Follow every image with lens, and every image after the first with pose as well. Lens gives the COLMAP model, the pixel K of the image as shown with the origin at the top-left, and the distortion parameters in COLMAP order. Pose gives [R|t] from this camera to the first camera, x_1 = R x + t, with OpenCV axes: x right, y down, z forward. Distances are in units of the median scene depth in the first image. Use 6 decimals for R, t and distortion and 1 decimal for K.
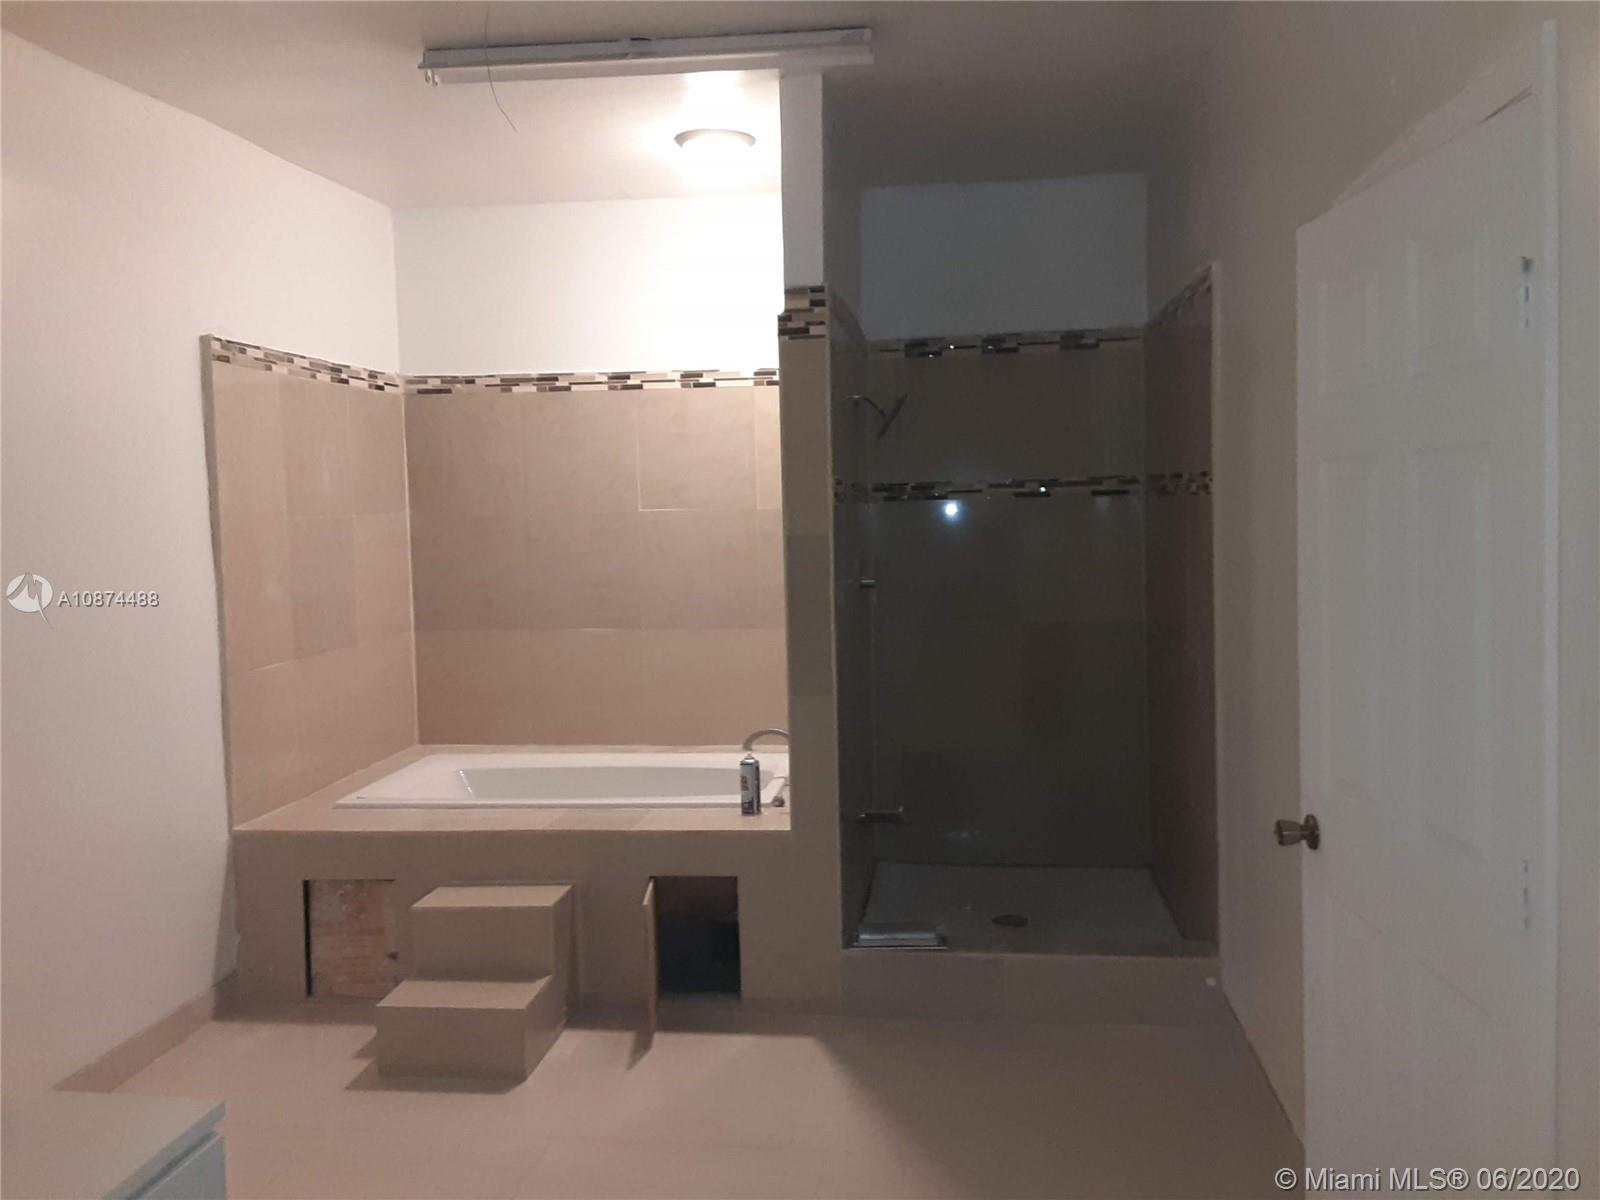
lens RADIAL K [[1286.5, 0, 813.5], [0, 1286.5, 591.8], [0, 0, 1]] dist [0.115842, -0.173728]
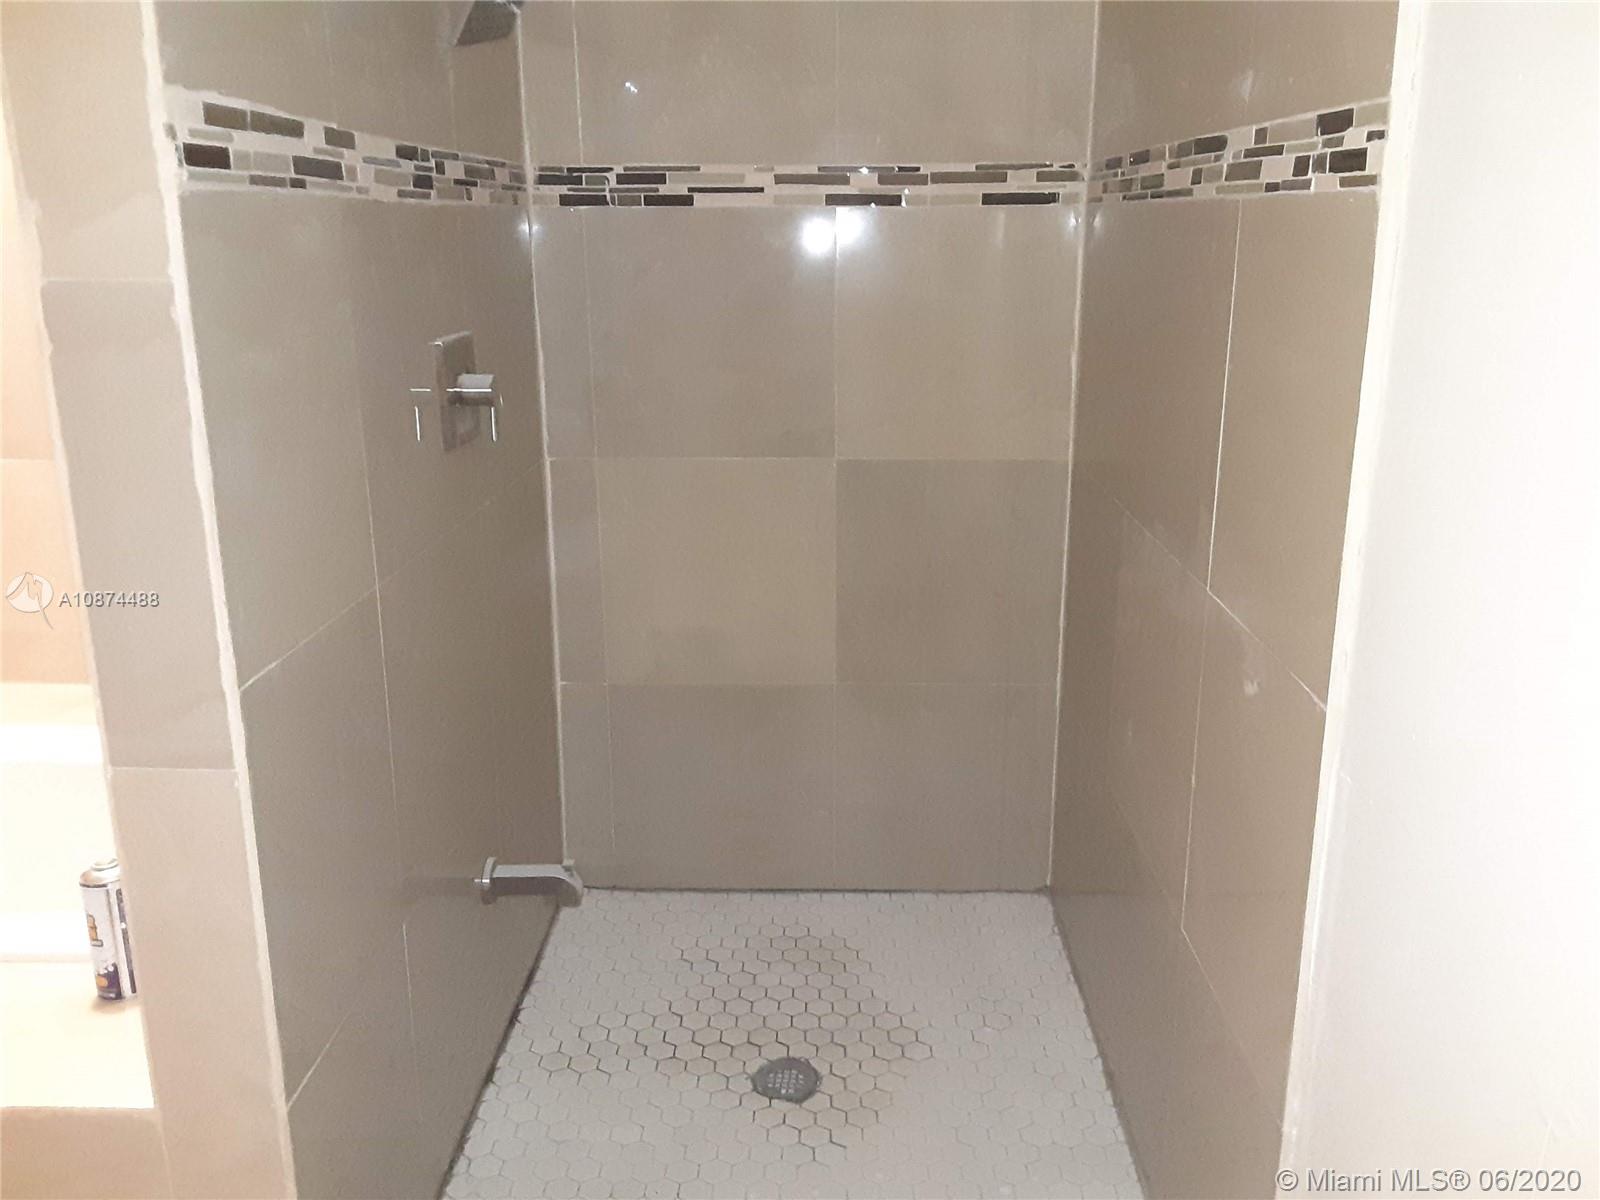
lens RADIAL K [[1286.5, 0, 805.5], [0, 1286.5, 585.9], [0, 0, 1]] dist [0.115842, -0.173728]
pose [[0.995470, -0.001349, 0.095070, 0.123826], [-0.017517, 0.980181, 0.197328, -0.035258], [-0.093452, -0.198099, 0.975717, 0.607925]]
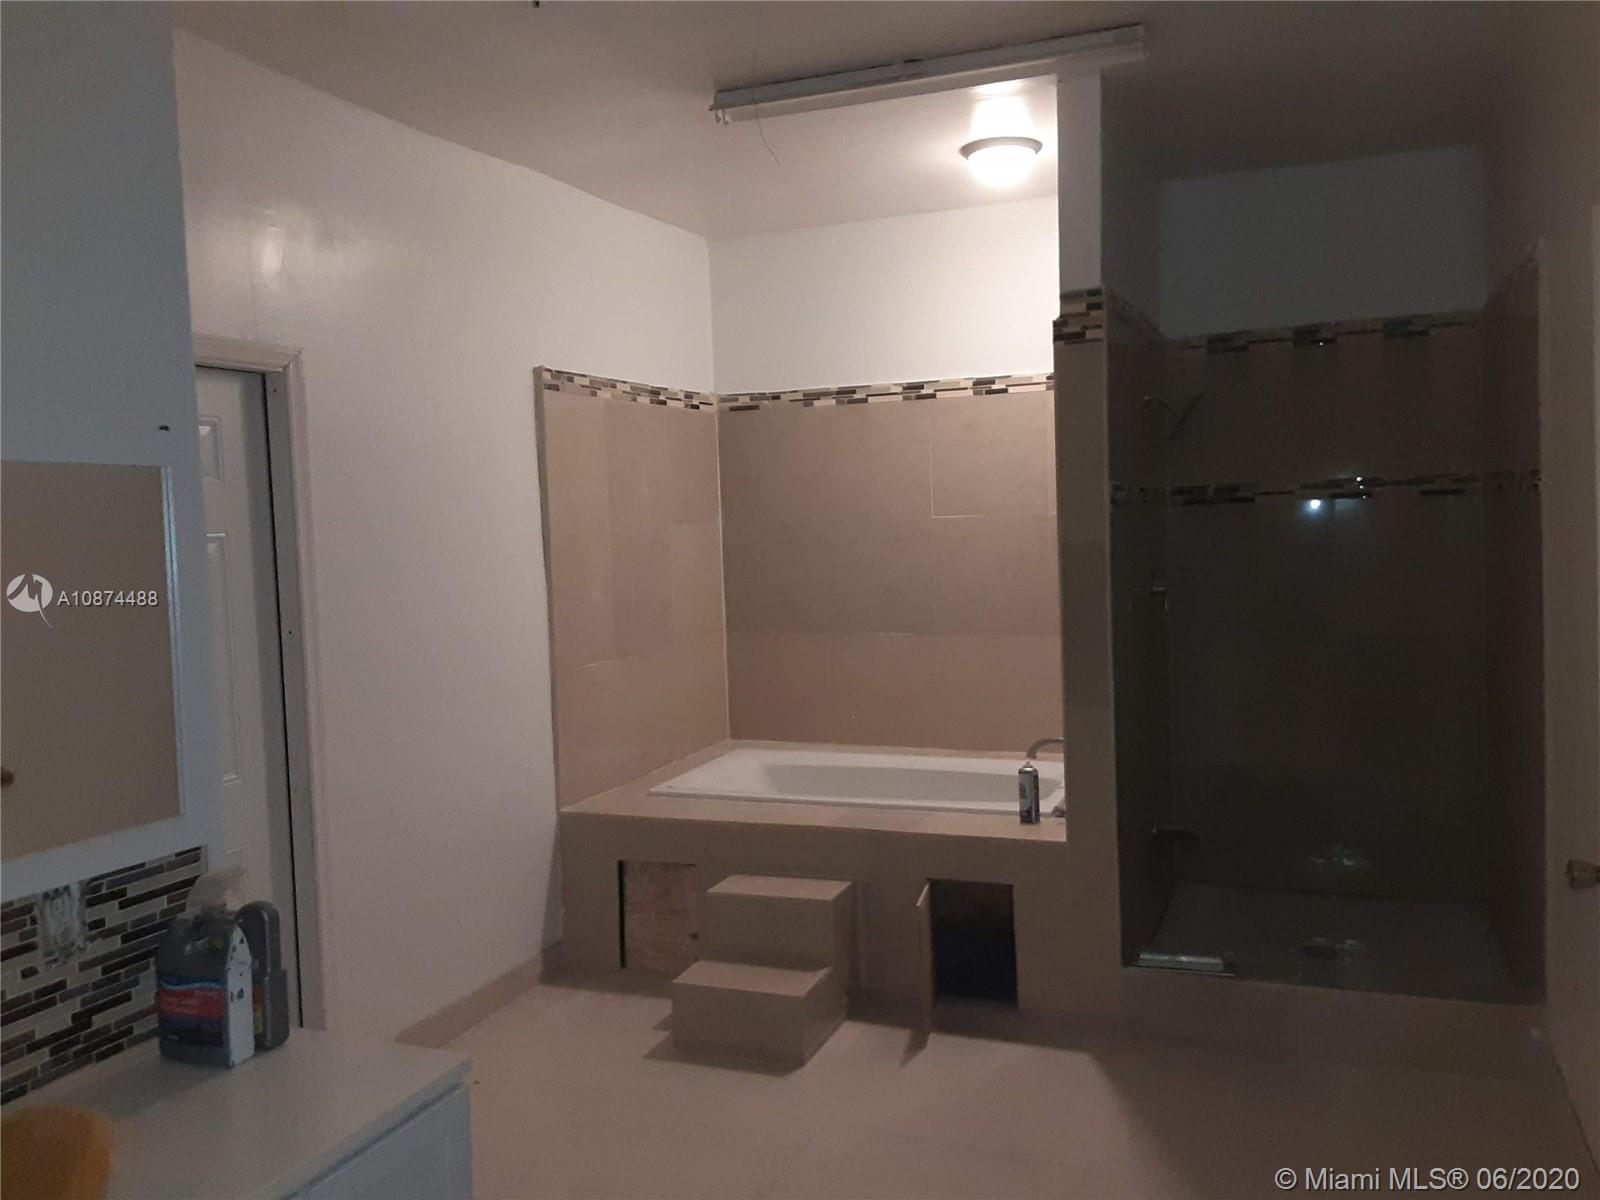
lens RADIAL K [[1286.5, 0, 820.3], [0, 1286.5, 586.5], [0, 0, 1]] dist [0.115842, -0.173728]
pose [[0.966850, 0.003542, -0.255320, 0.049630], [-0.005068, 0.999973, -0.005319, -0.003609], [0.255295, 0.006436, 0.966842, -0.005266]]
